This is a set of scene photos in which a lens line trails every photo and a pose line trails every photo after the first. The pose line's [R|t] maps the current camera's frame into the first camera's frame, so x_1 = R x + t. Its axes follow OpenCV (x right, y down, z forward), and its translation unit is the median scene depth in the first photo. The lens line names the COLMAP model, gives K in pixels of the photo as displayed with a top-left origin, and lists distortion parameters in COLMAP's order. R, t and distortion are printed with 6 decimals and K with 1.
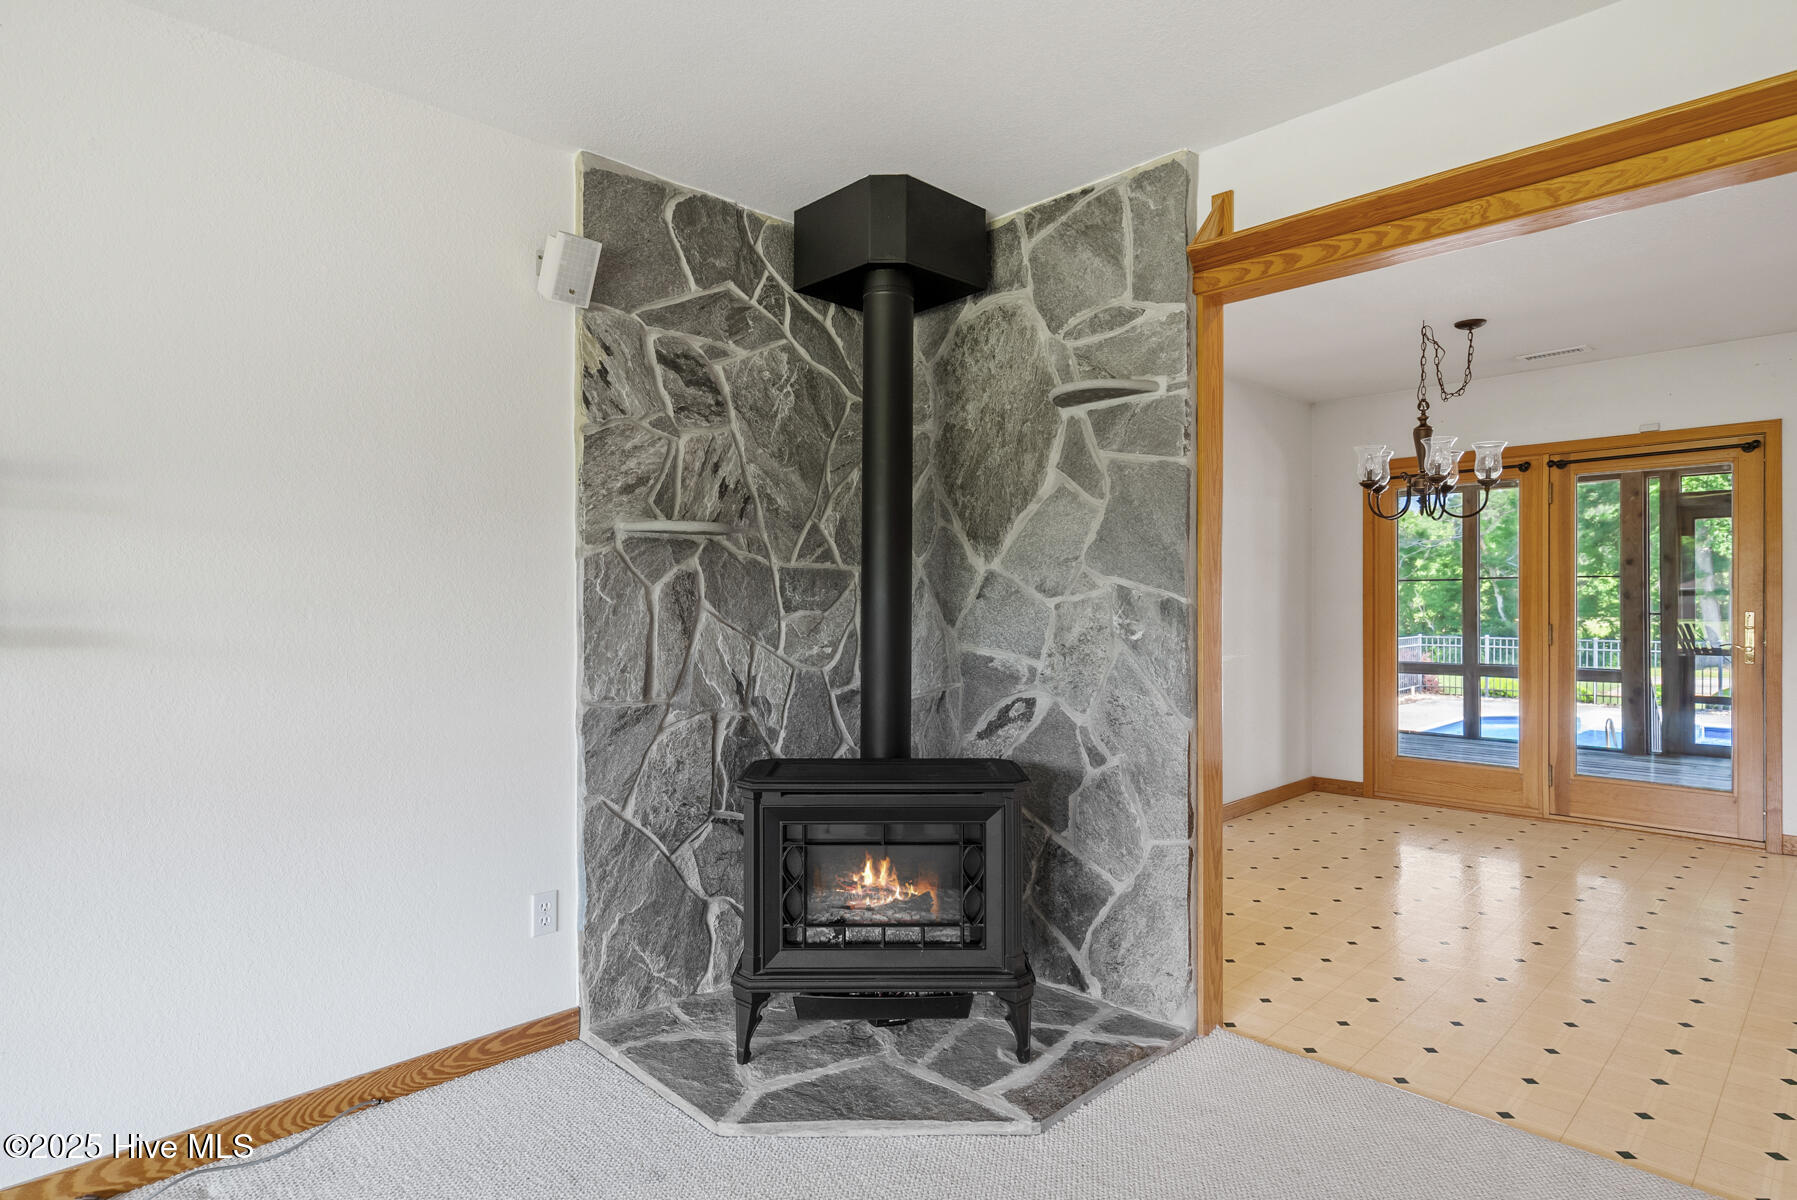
lens RADIAL K [[967.0, 0, 897.5], [0, 967.0, 603.8], [0, 0, 1]] dist [-0.003405, 0.000943]
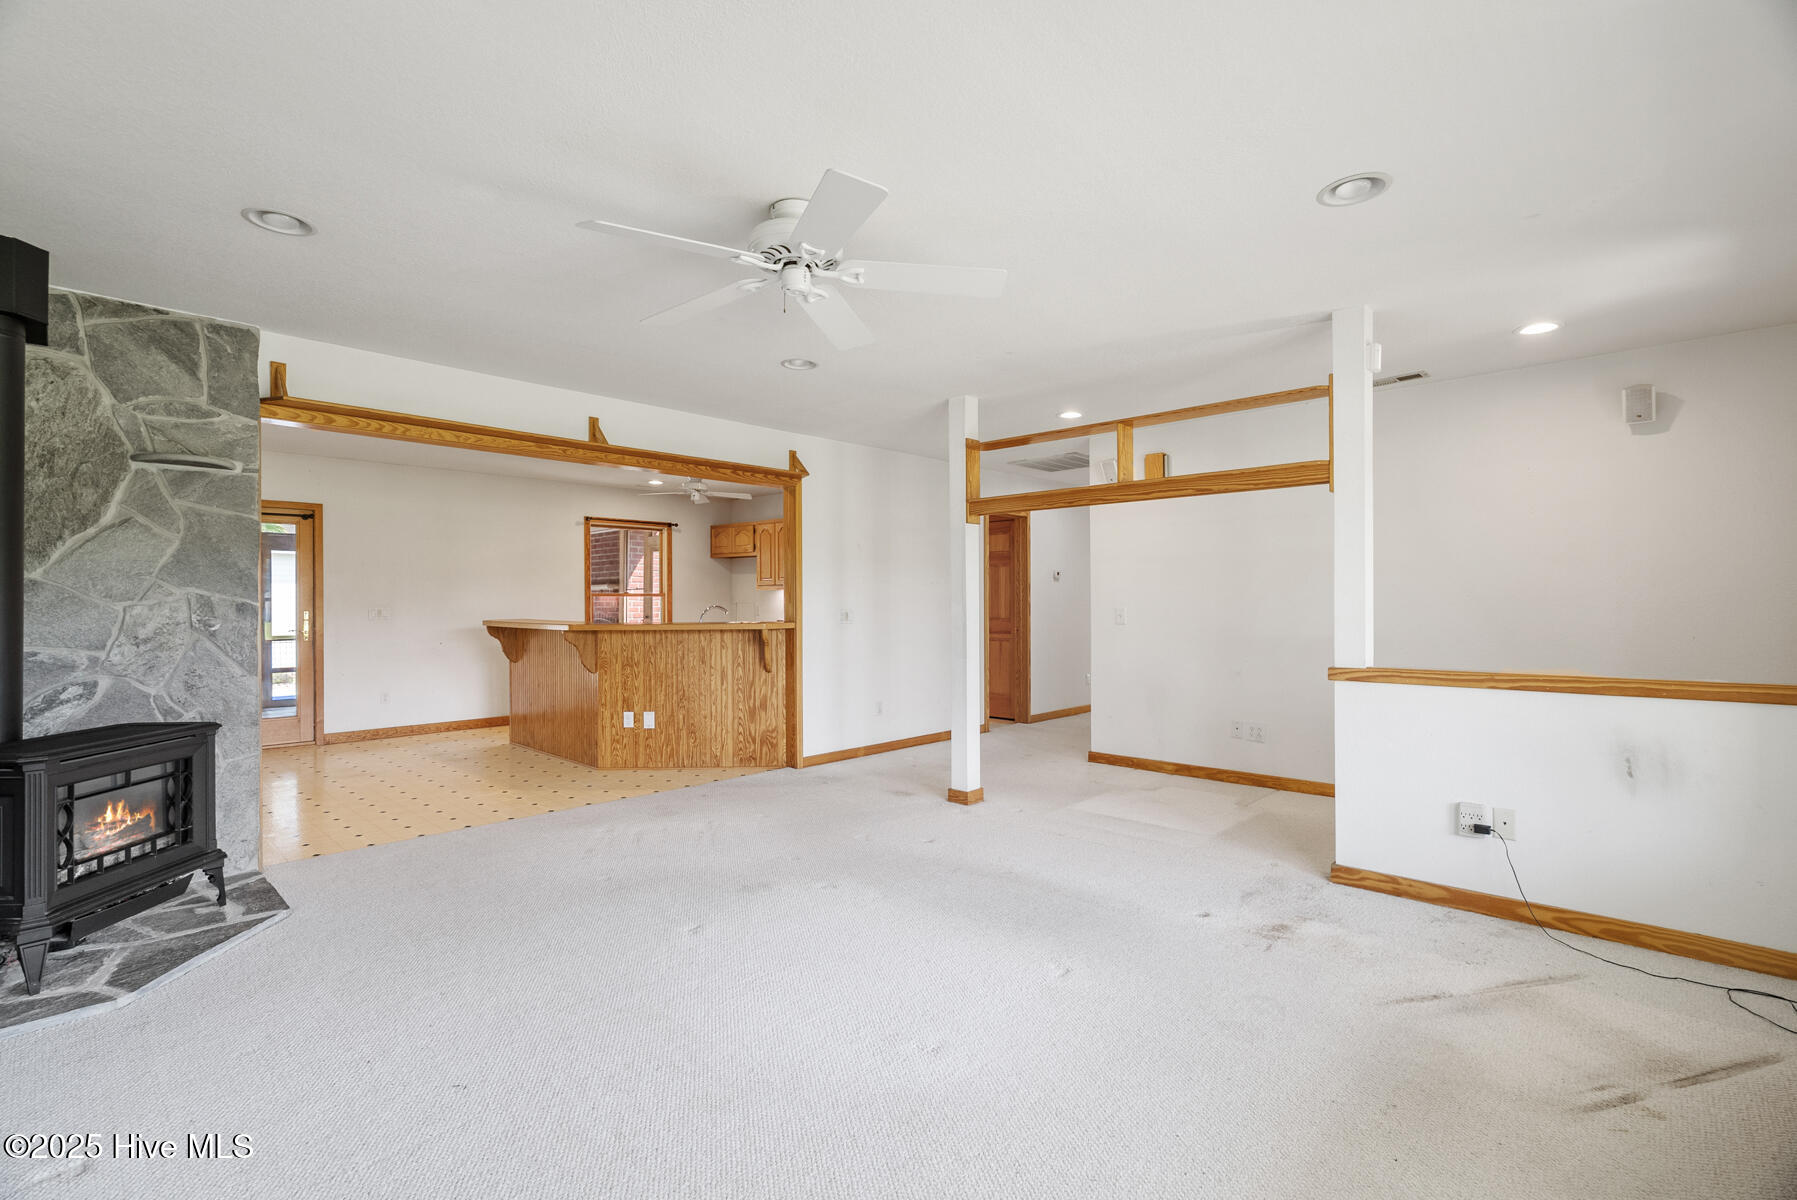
lens RADIAL K [[810.1, 0, 897.4], [0, 810.1, 602.2], [0, 0, 1]] dist [-0.001529, -0.000556]
pose [[-0.038765, 0.002768, 0.999245, -1.037194], [0.005293, 0.999983, -0.002564, 0.002421], [-0.999234, 0.005190, -0.038779, -0.019016]]
